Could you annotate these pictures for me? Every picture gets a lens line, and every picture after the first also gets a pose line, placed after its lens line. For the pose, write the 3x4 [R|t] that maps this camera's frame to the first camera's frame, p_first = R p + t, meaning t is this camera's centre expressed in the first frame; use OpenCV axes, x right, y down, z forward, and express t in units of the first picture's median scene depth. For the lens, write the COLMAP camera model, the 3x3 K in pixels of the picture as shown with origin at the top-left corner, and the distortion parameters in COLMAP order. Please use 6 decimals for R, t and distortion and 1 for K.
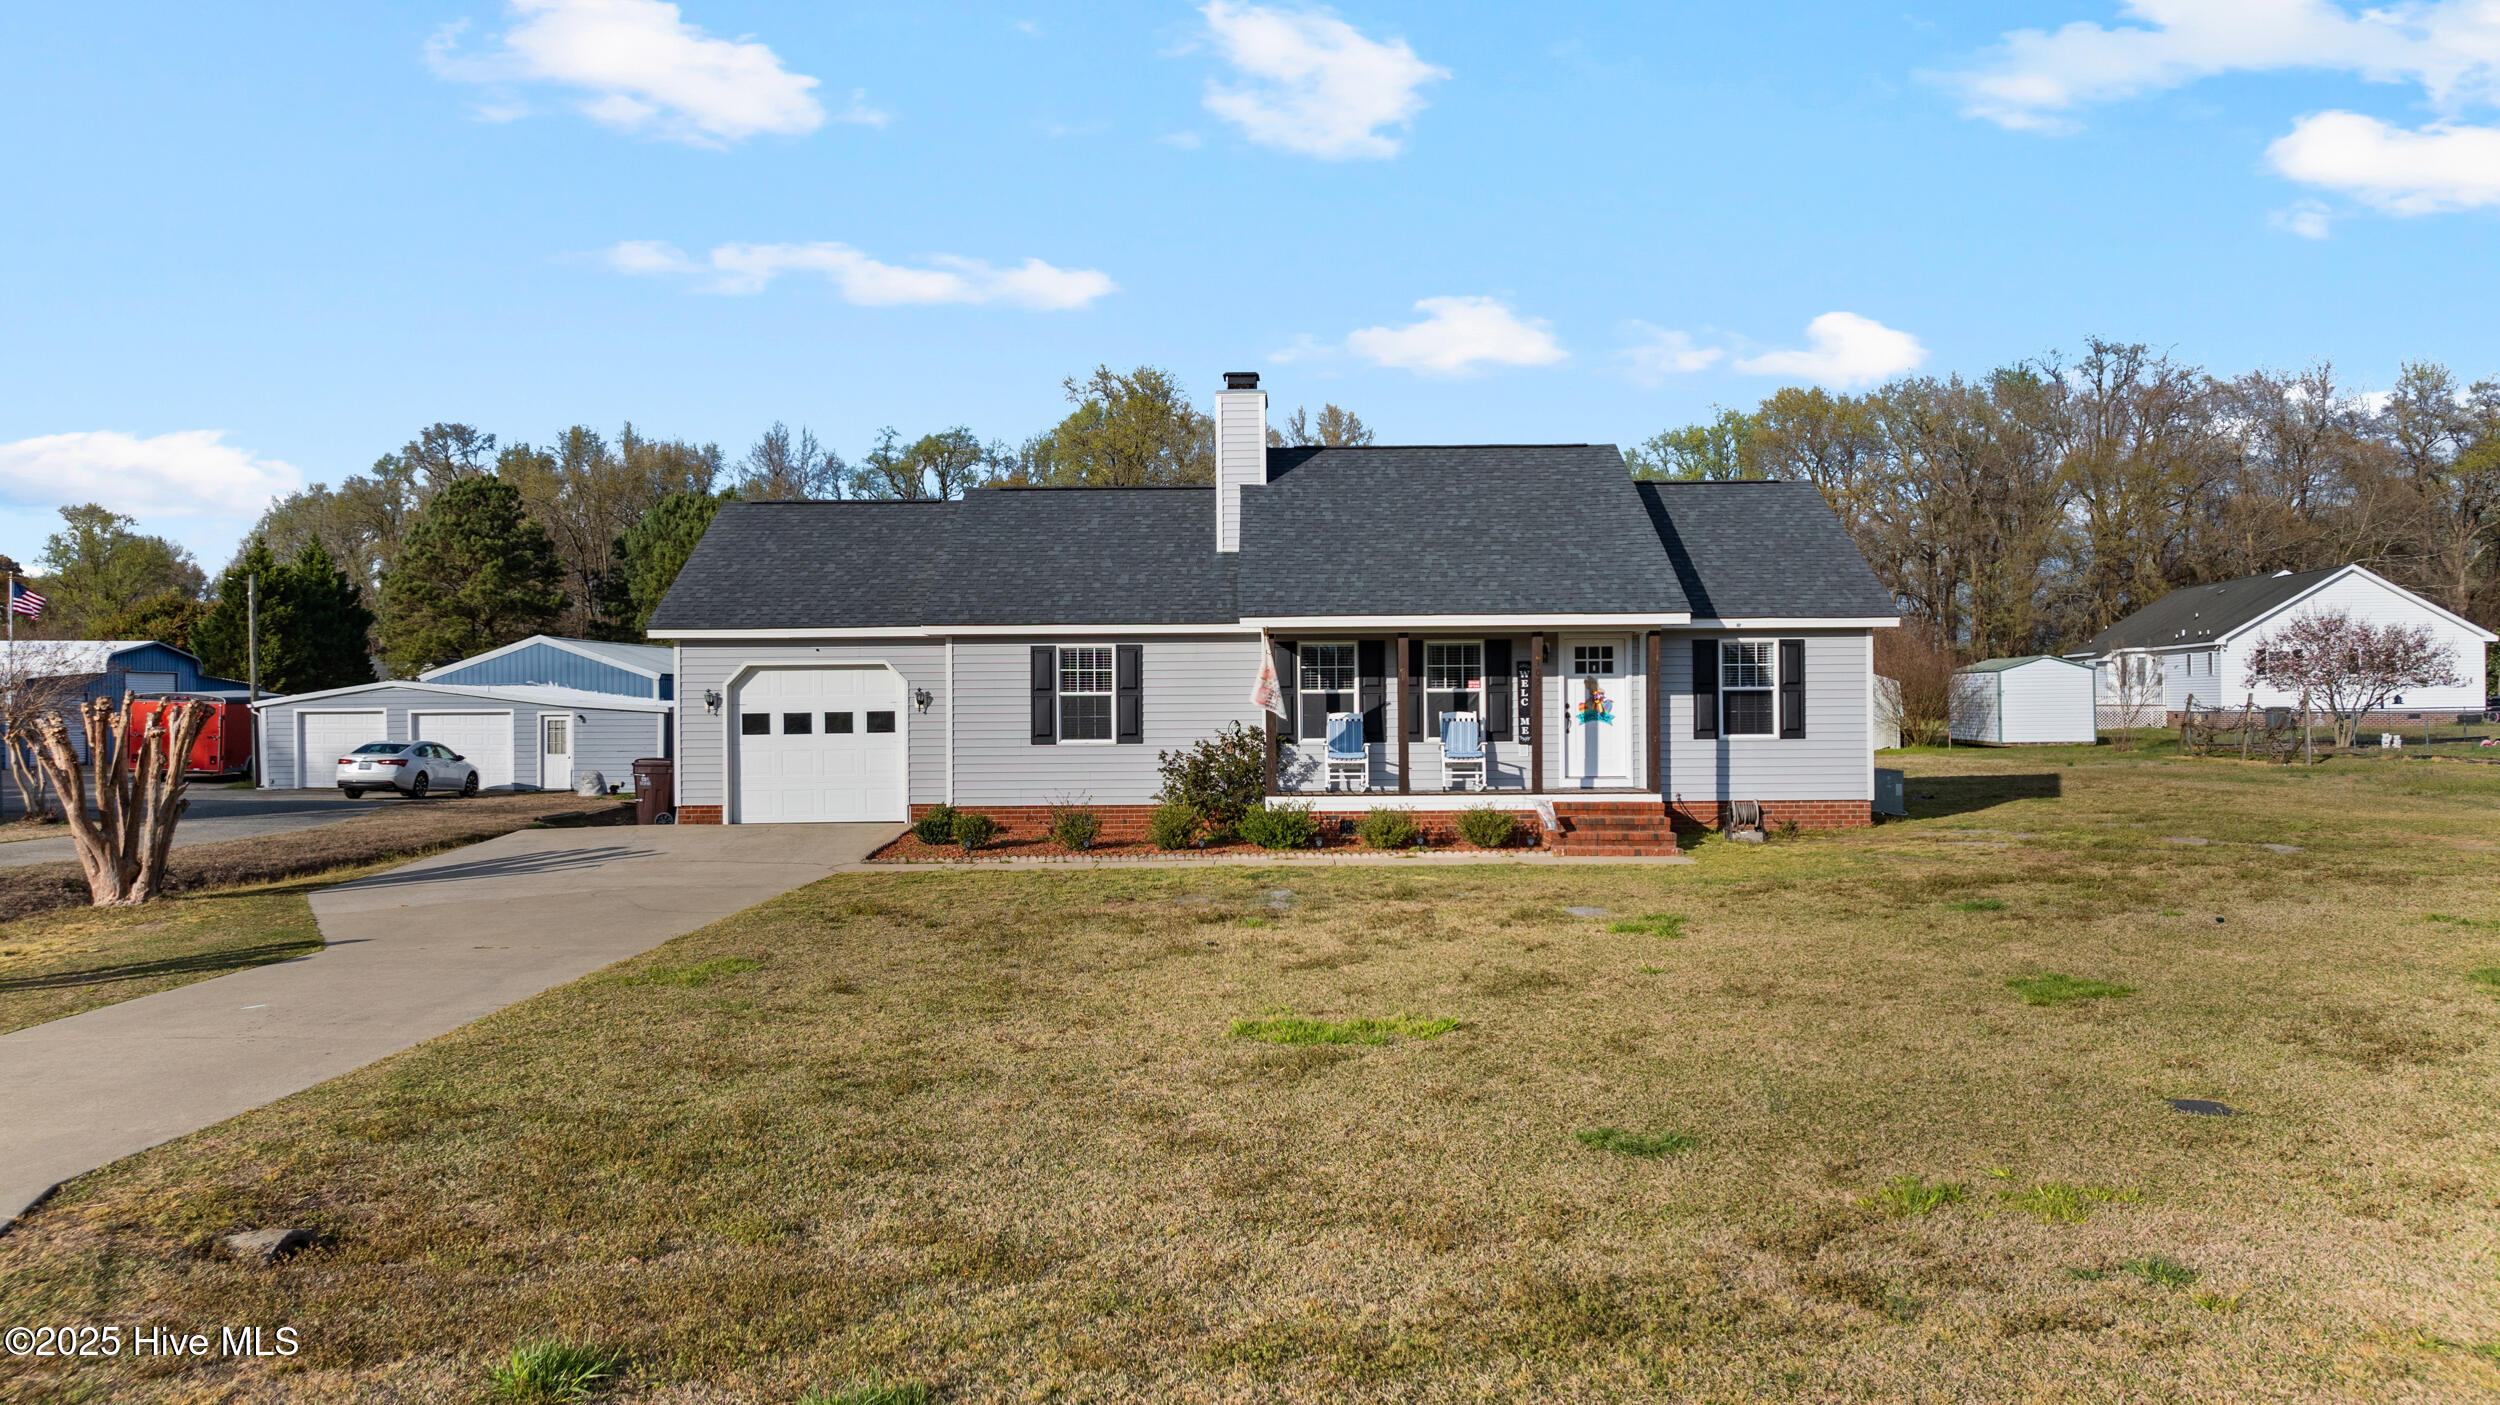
lens RADIAL K [[1799.6, 0, 1250.0], [0, 1799.6, 702.5], [0, 0, 1]] dist [-0.043852, -0.004849]
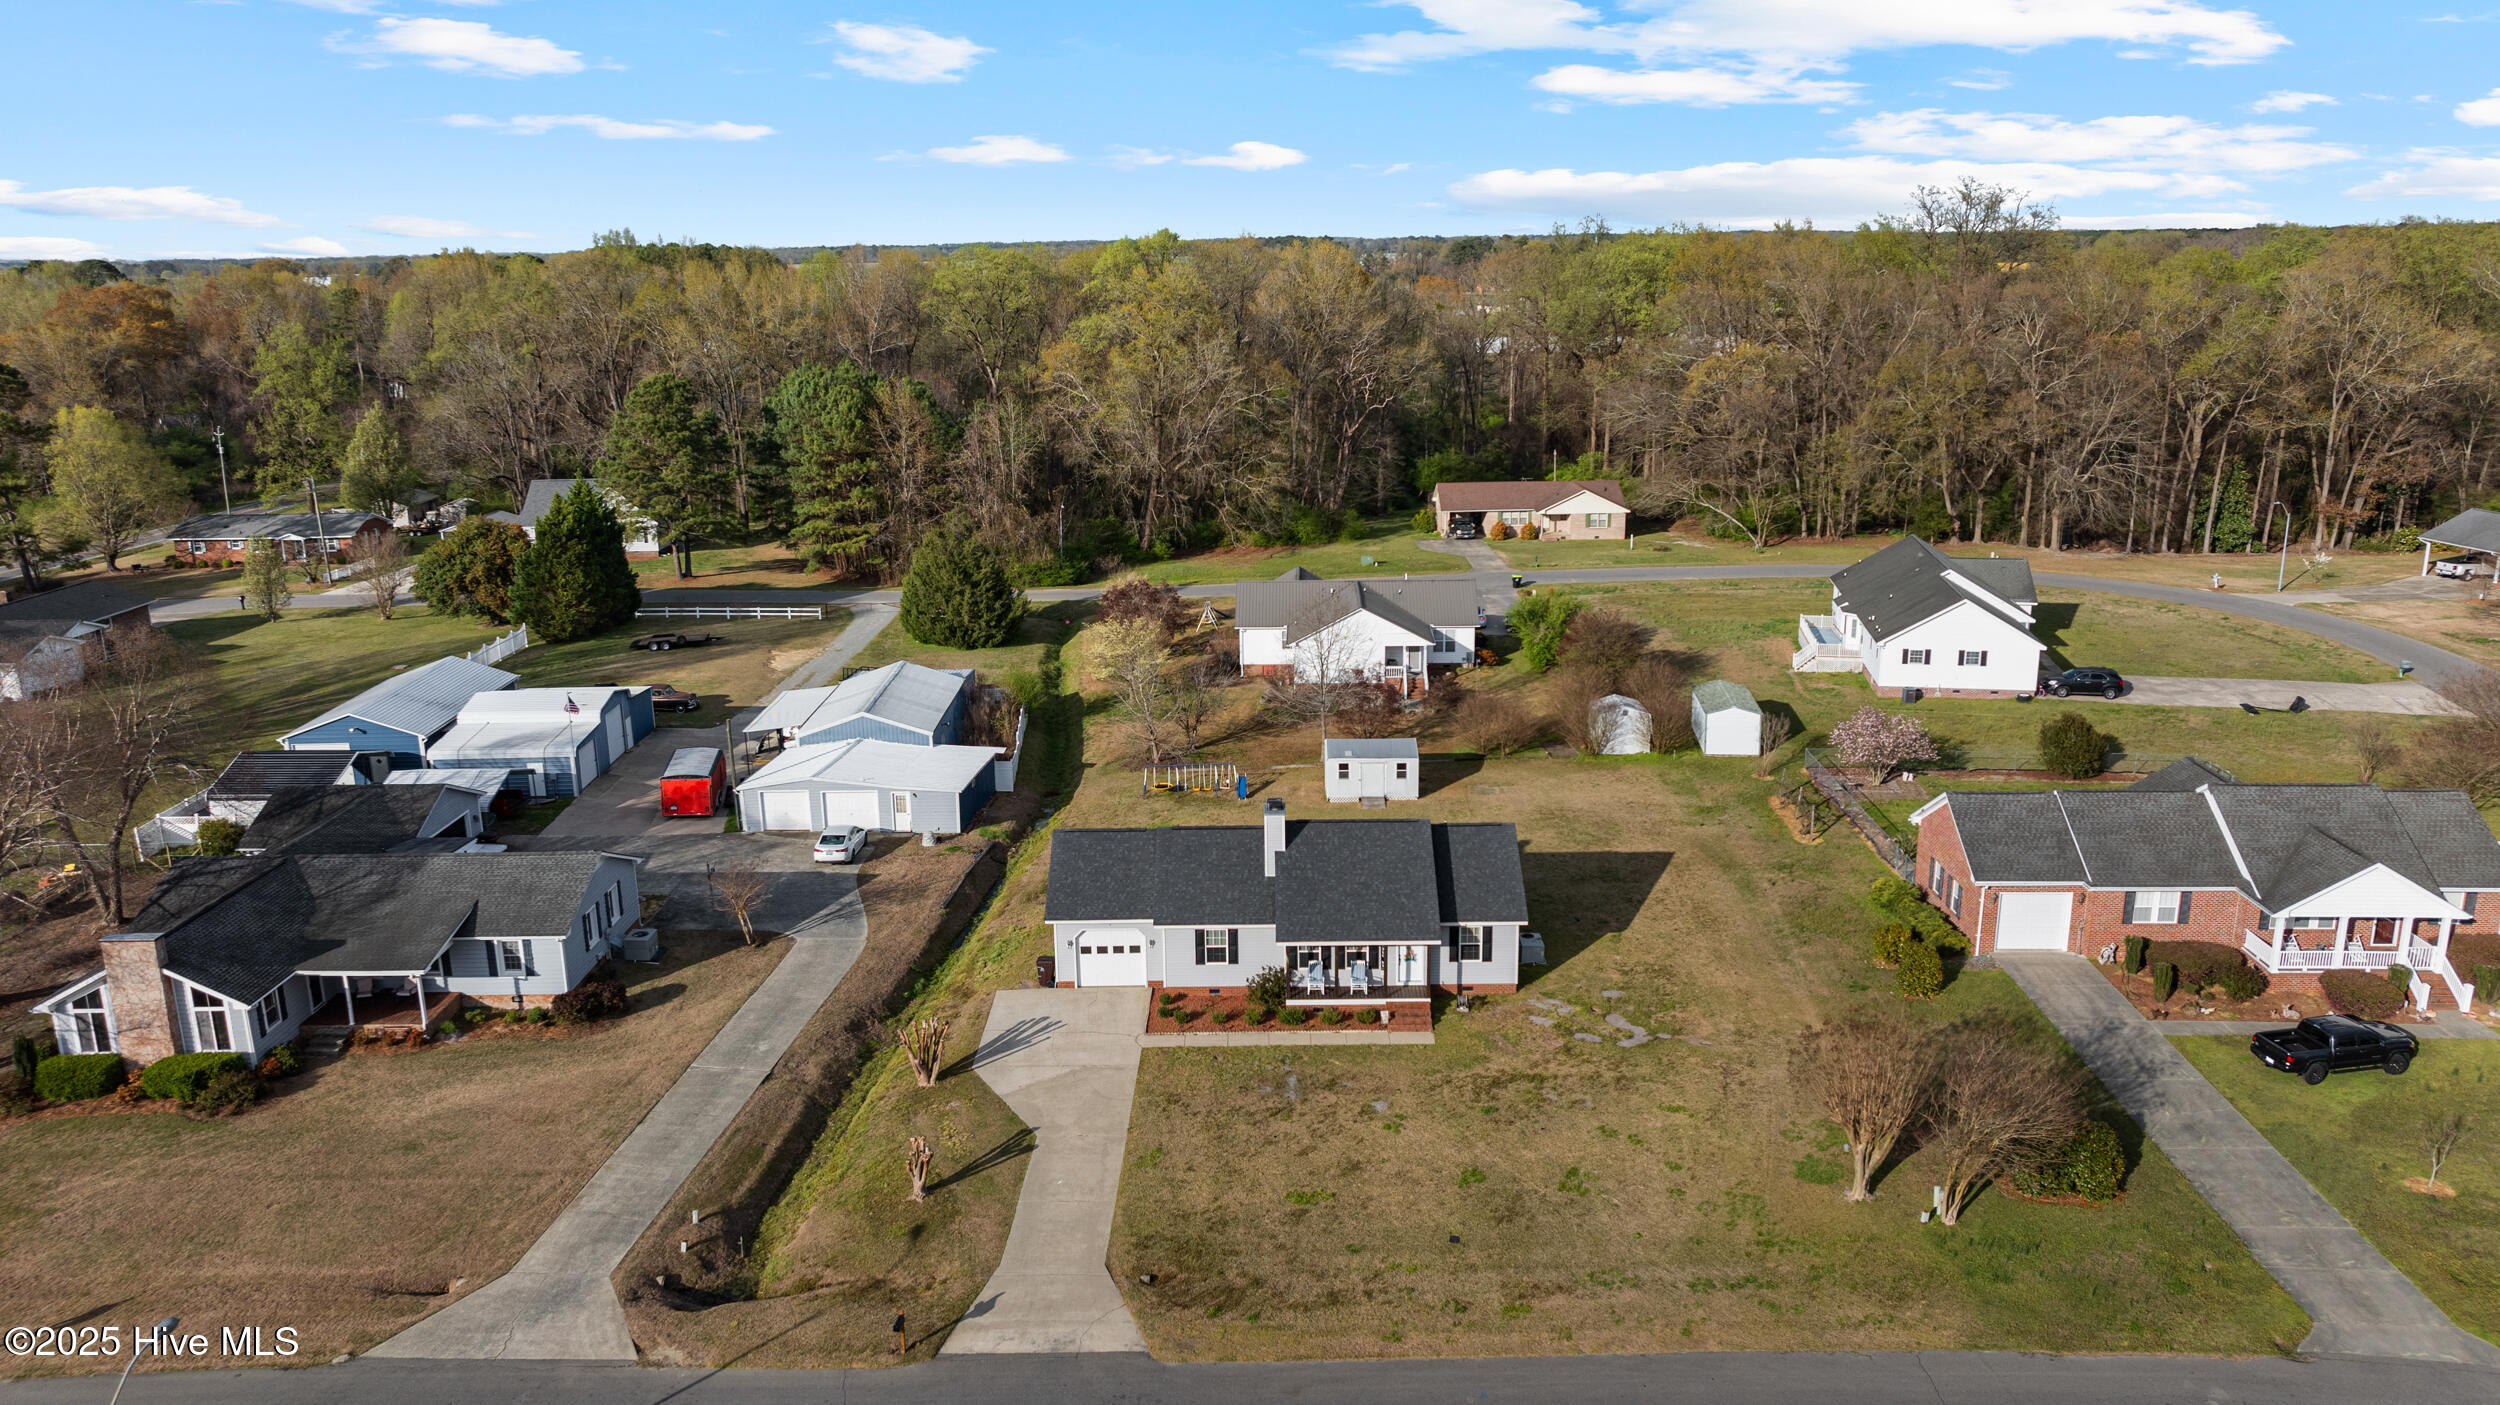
lens RADIAL K [[1799.6, 0, 1250.0], [0, 1799.6, 702.5], [0, 0, 1]] dist [-0.043852, -0.004849]
pose [[0.999994, -0.003178, 0.001557, -0.045528], [0.002687, 0.968159, 0.250323, -1.002634], [-0.002303, -0.250317, 0.968161, -1.440393]]
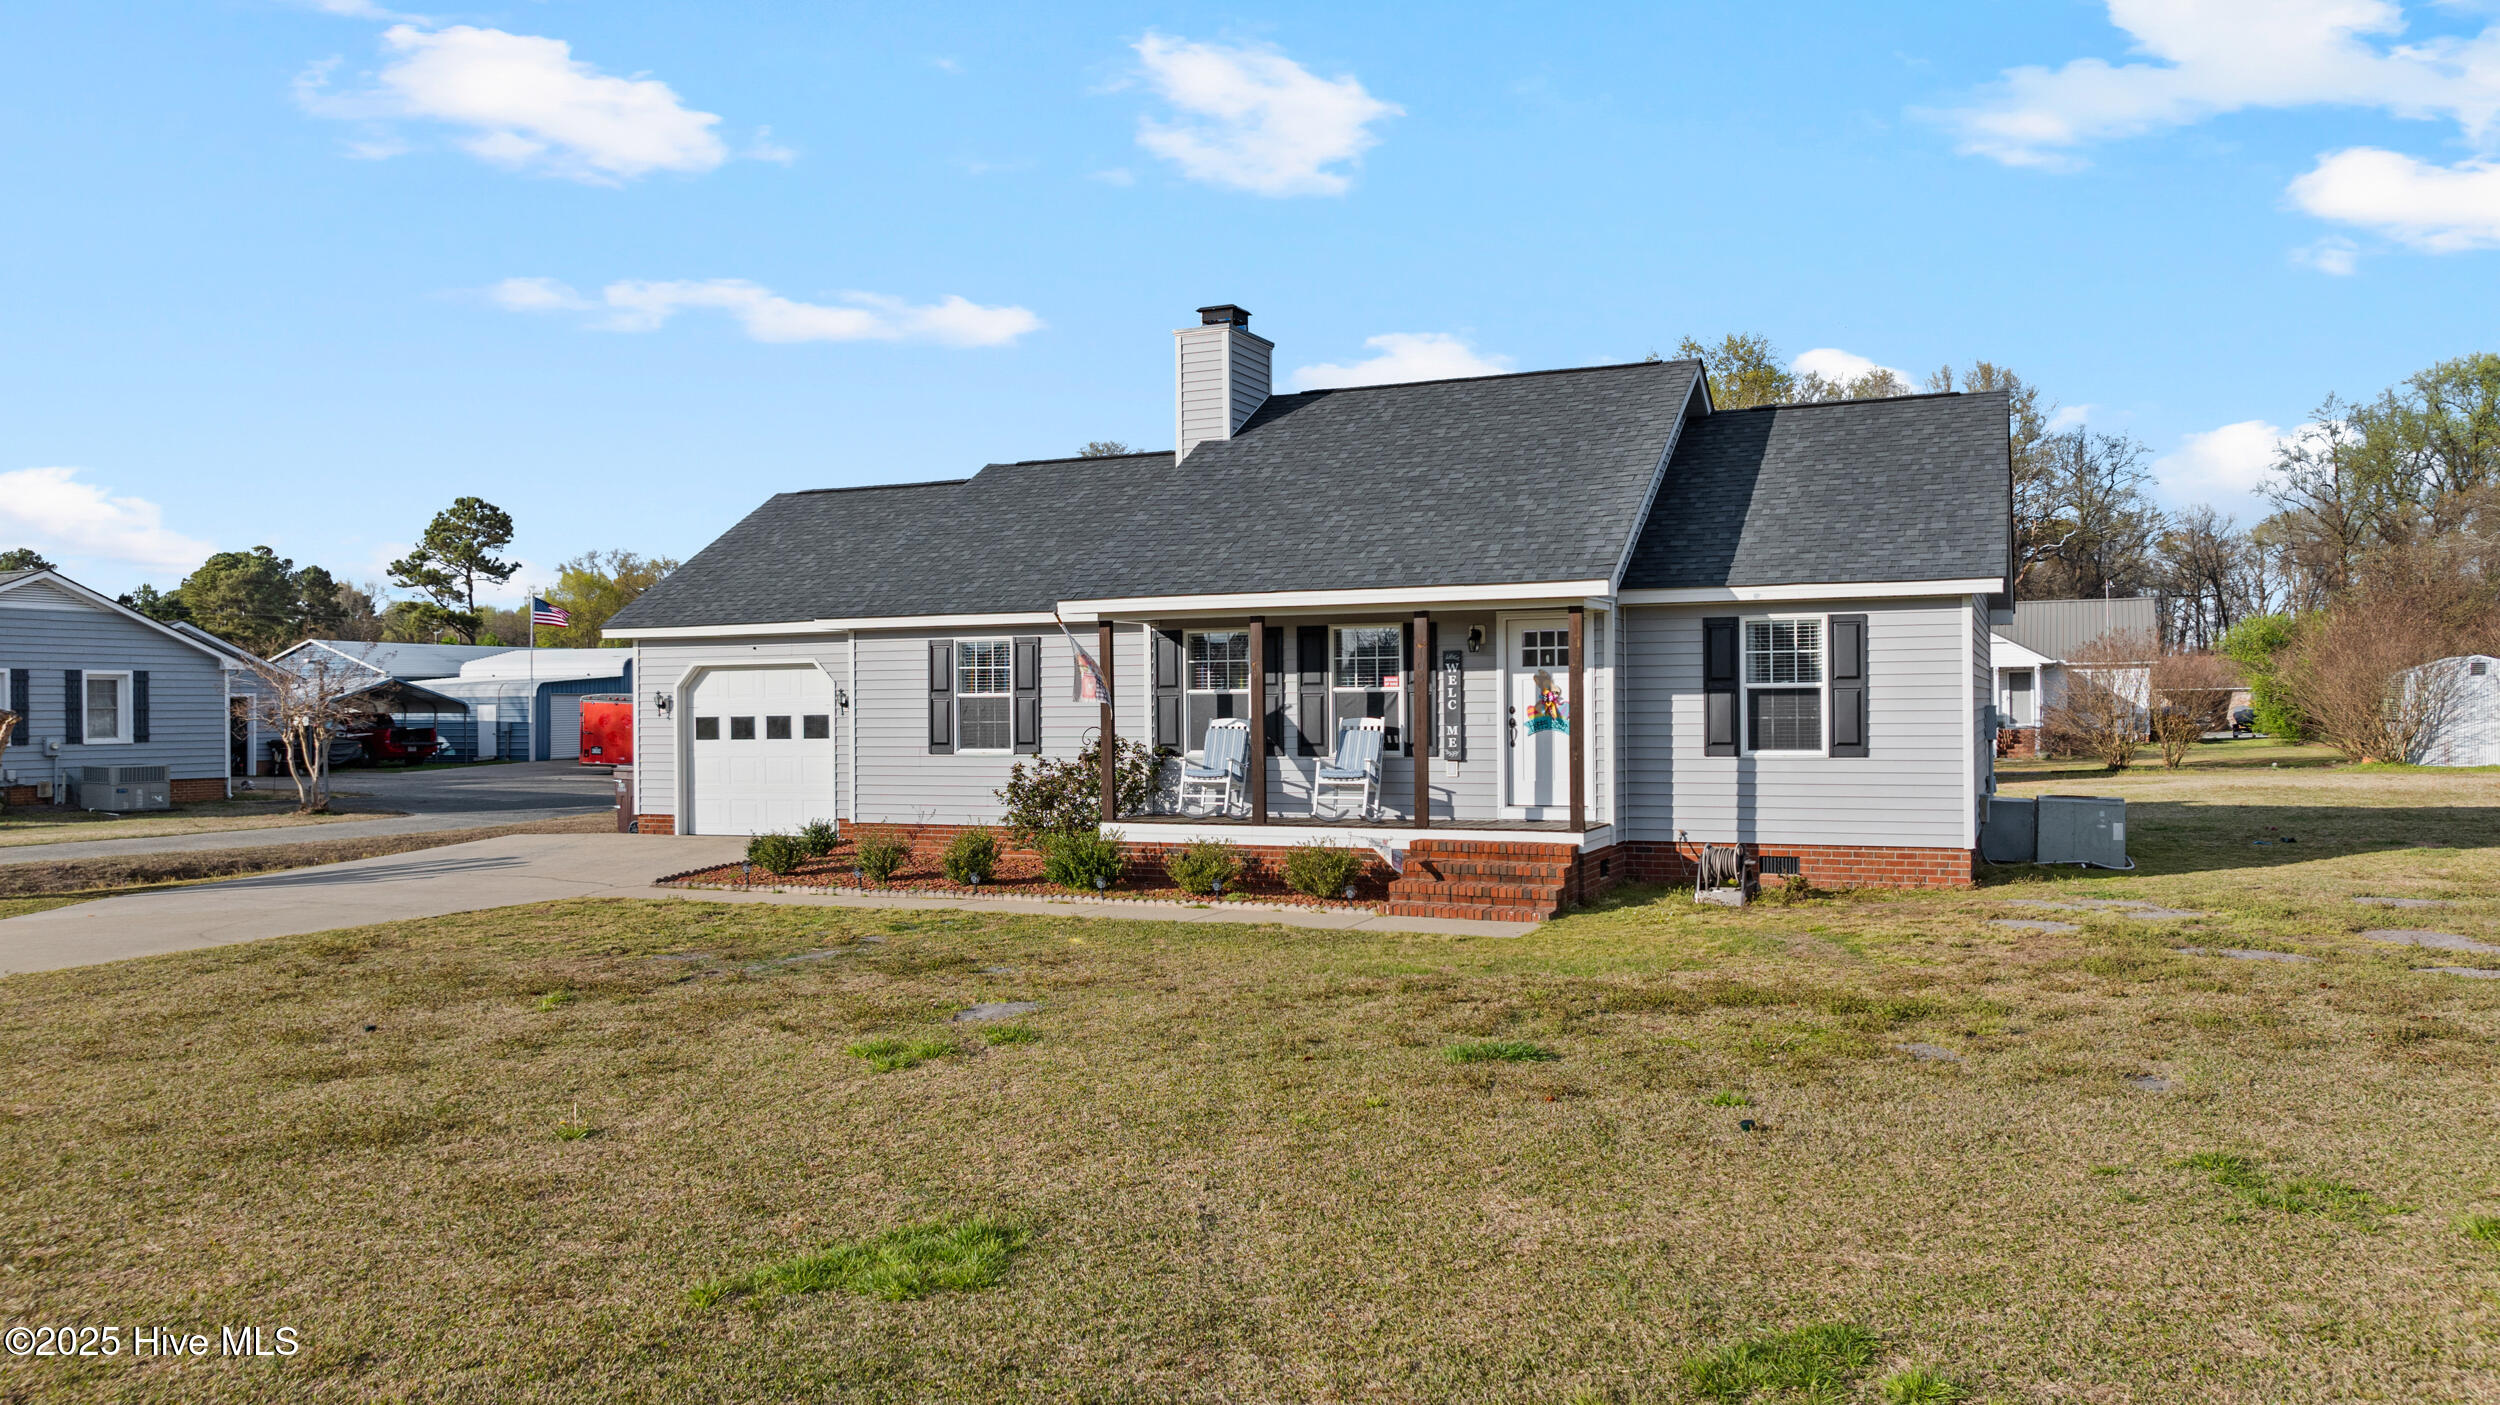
lens RADIAL K [[1799.6, 0, 1250.0], [0, 1799.6, 702.5], [0, 0, 1]] dist [-0.043852, -0.004849]
pose [[0.914611, -0.001320, -0.404333, 0.371002], [0.002644, 0.999993, 0.002715, -0.003380], [0.404327, -0.003552, 0.914608, 0.269601]]
